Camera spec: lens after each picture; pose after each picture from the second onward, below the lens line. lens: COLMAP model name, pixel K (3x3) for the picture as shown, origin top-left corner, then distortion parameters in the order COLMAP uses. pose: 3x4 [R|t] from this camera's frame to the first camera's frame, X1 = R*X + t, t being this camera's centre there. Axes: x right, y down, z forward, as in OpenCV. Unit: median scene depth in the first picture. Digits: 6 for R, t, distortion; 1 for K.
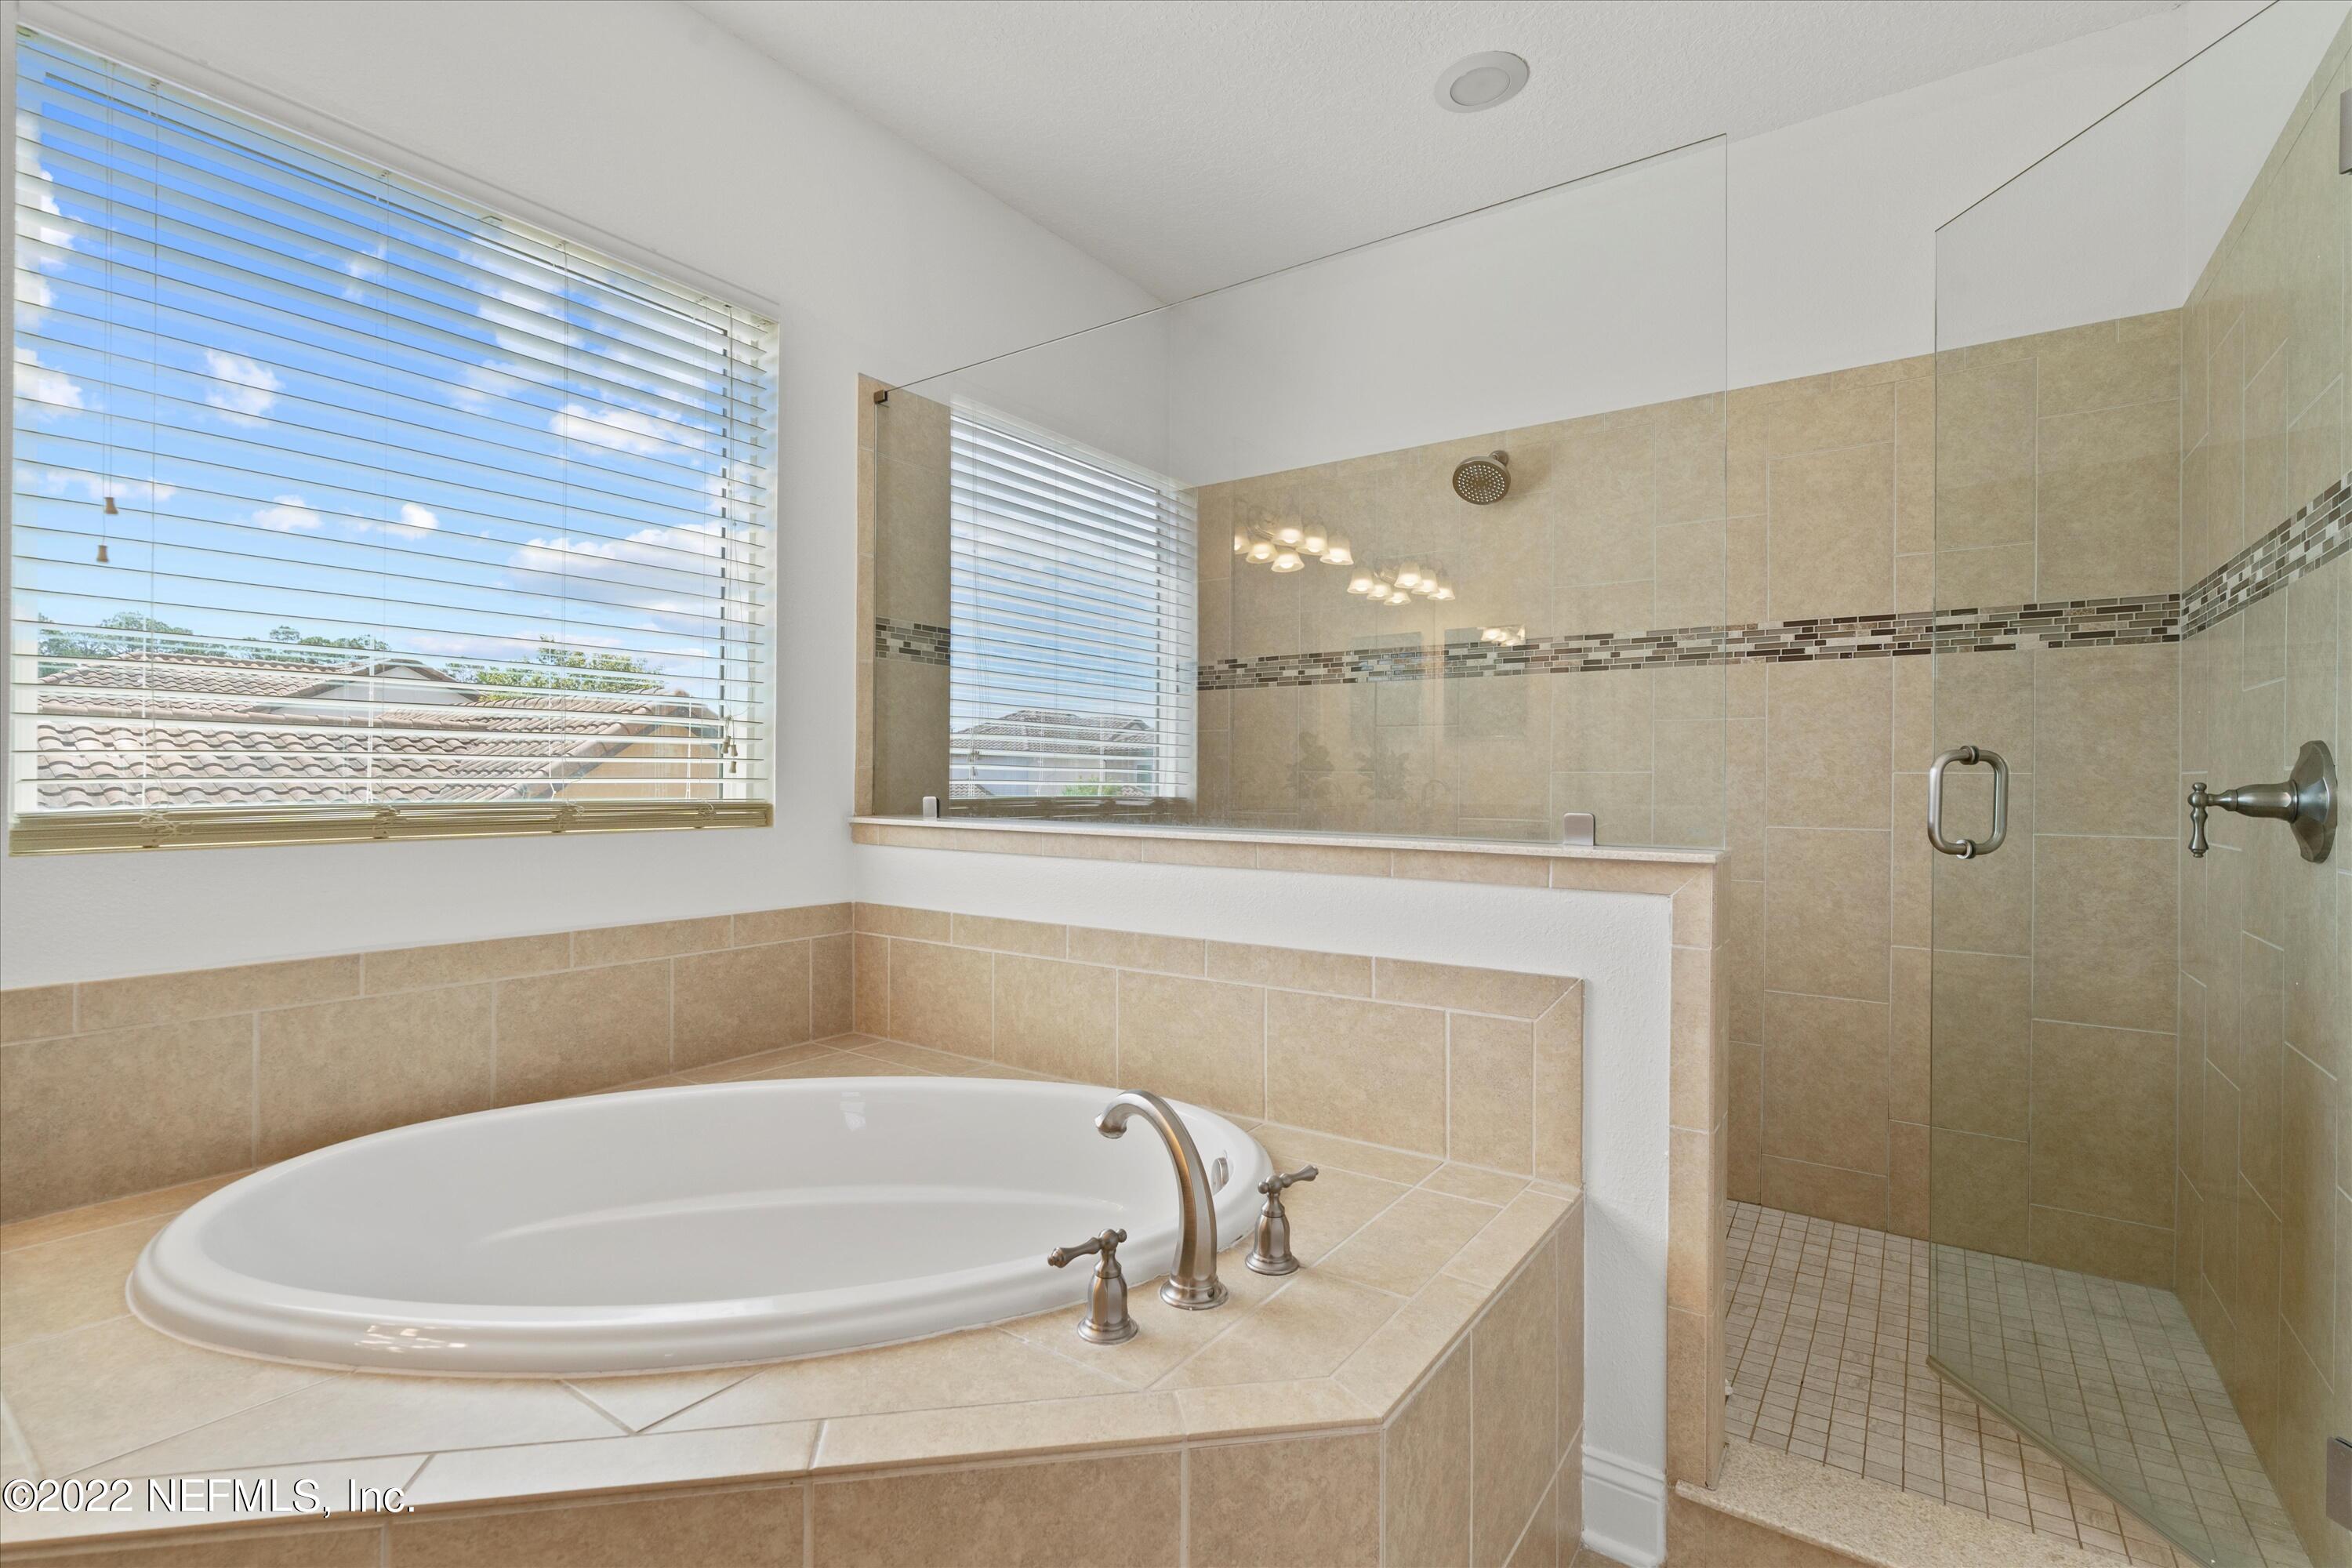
lens RADIAL K [[1072.9, 0, 1157.1], [0, 1072.9, 786.0], [0, 0, 1]] dist [-0.012871, 0.005343]
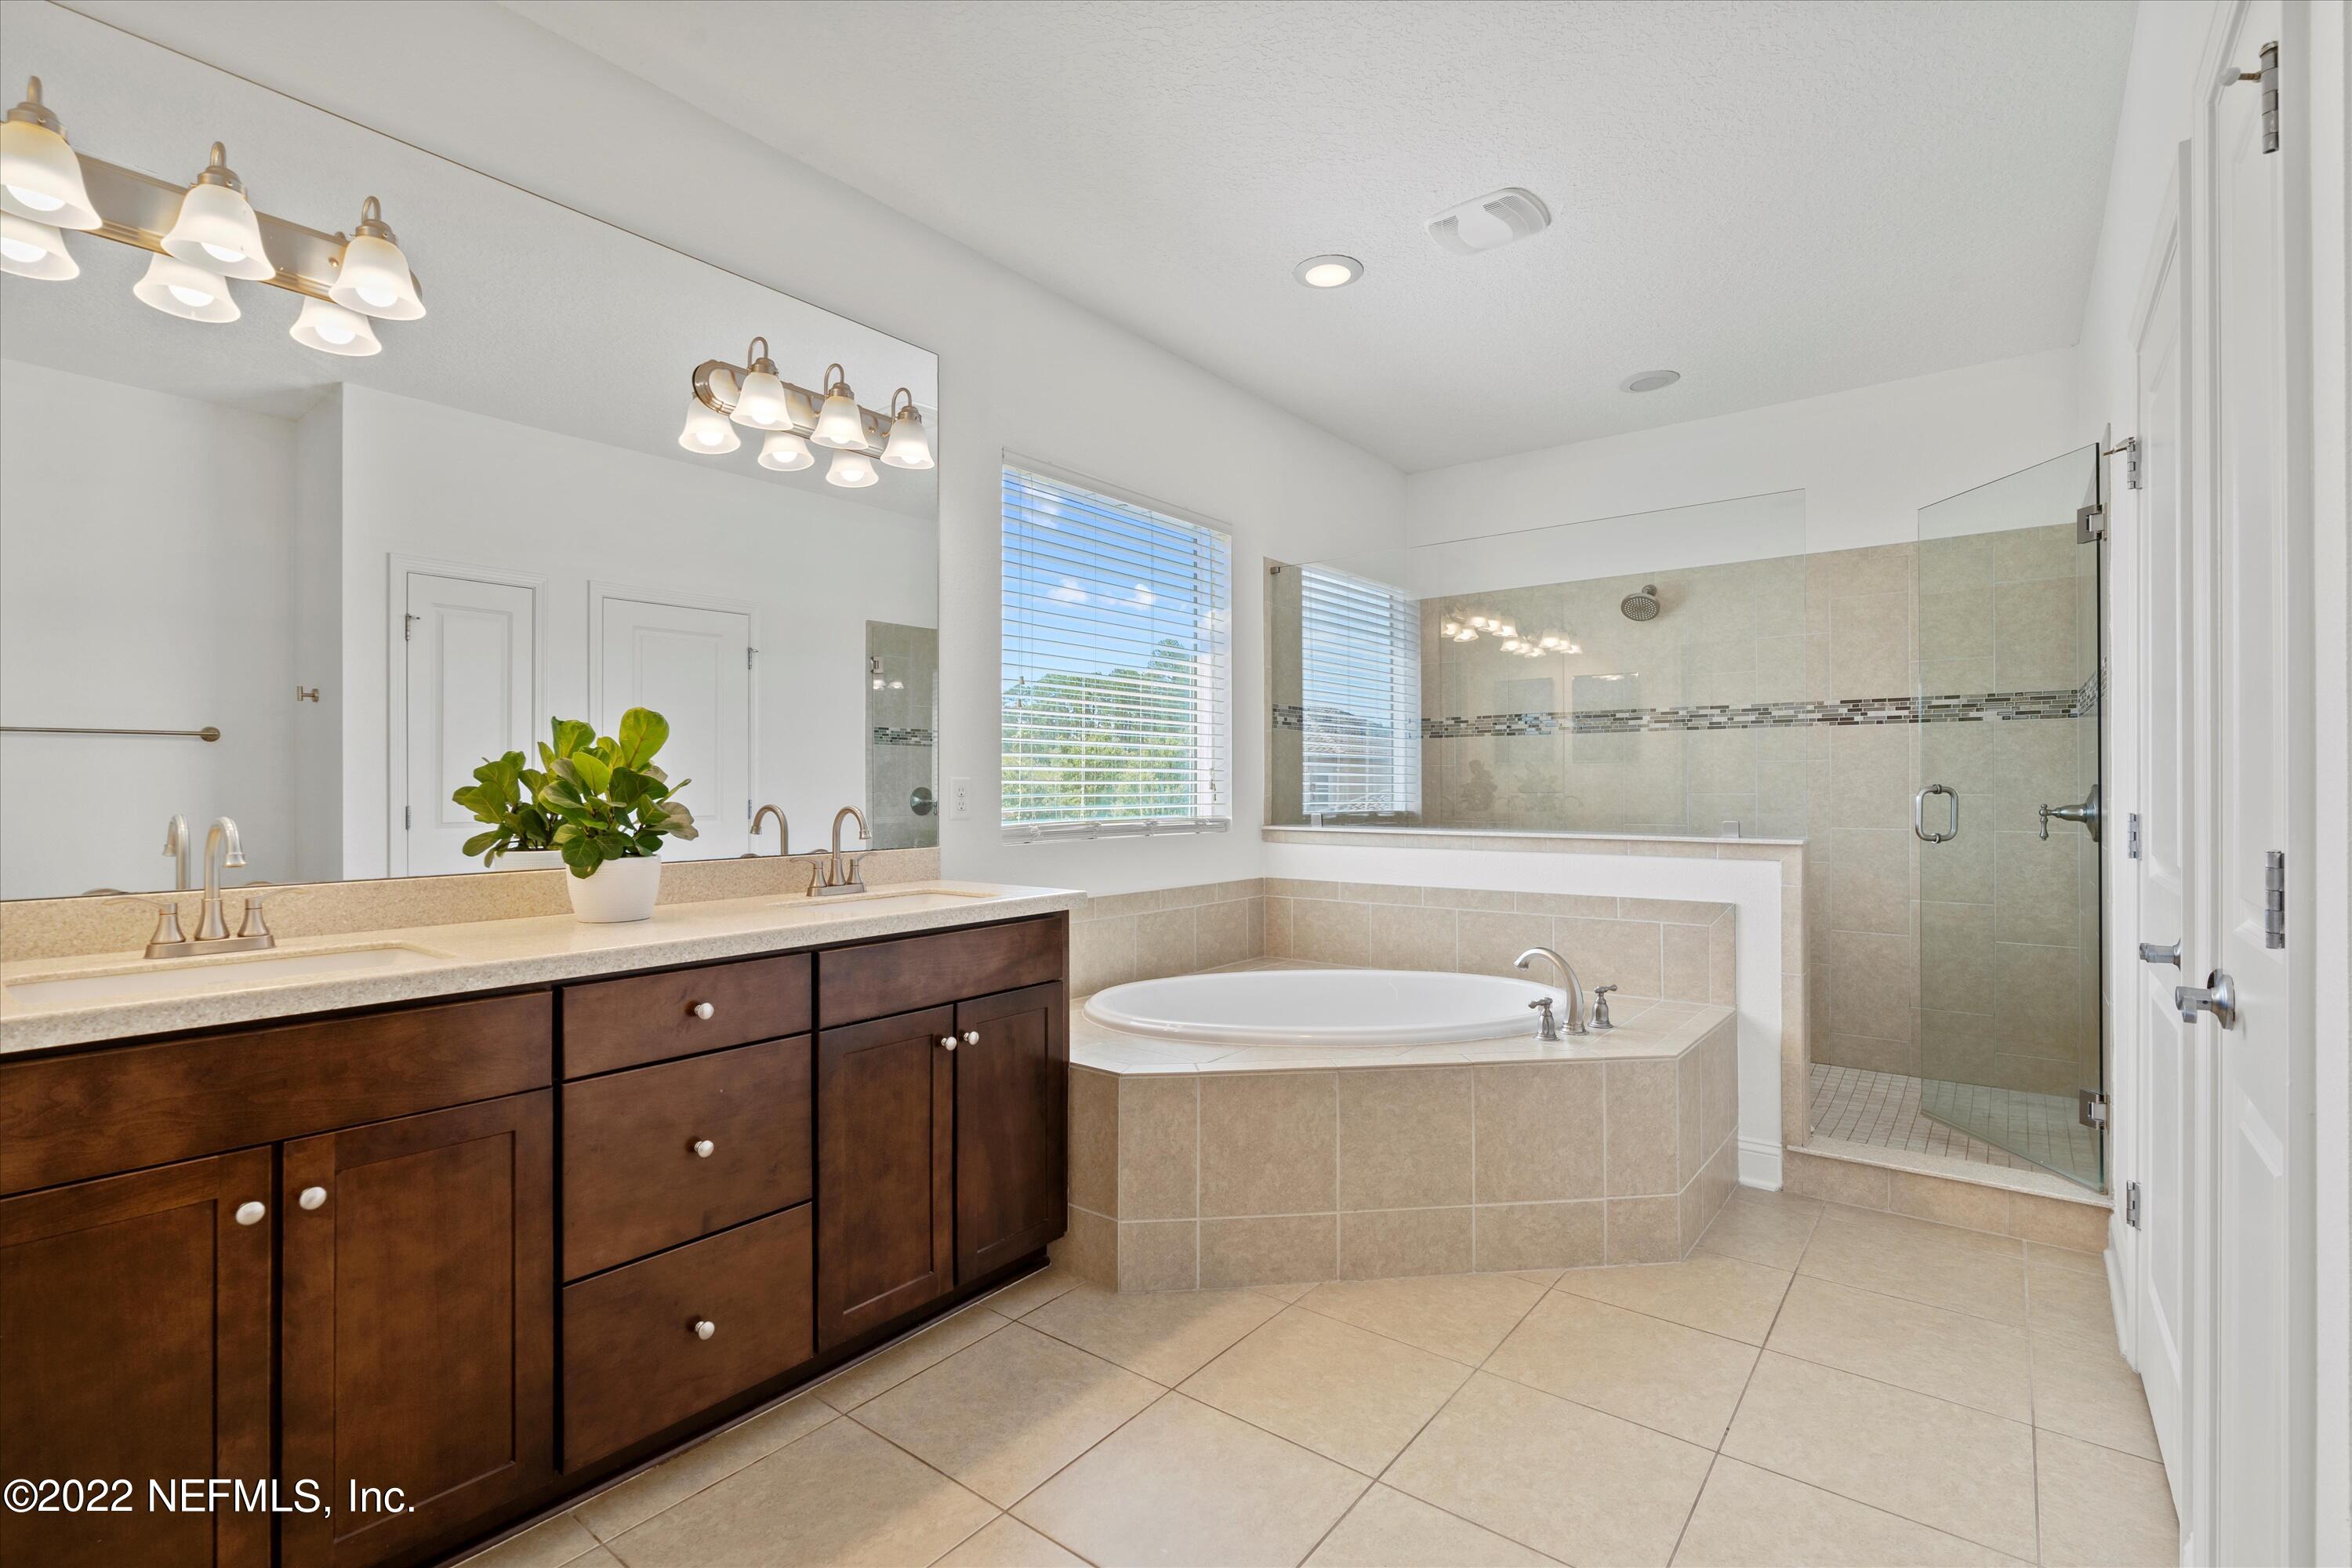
lens RADIAL K [[1073.5, 0, 1172.1], [0, 1073.5, 790.4], [0, 0, 1]] dist [-0.000280, 0.000580]
pose [[0.999244, -0.008331, -0.037984, -0.384239], [0.008169, 0.999957, -0.004435, -0.021026], [0.038020, 0.004122, 0.999268, -0.698834]]
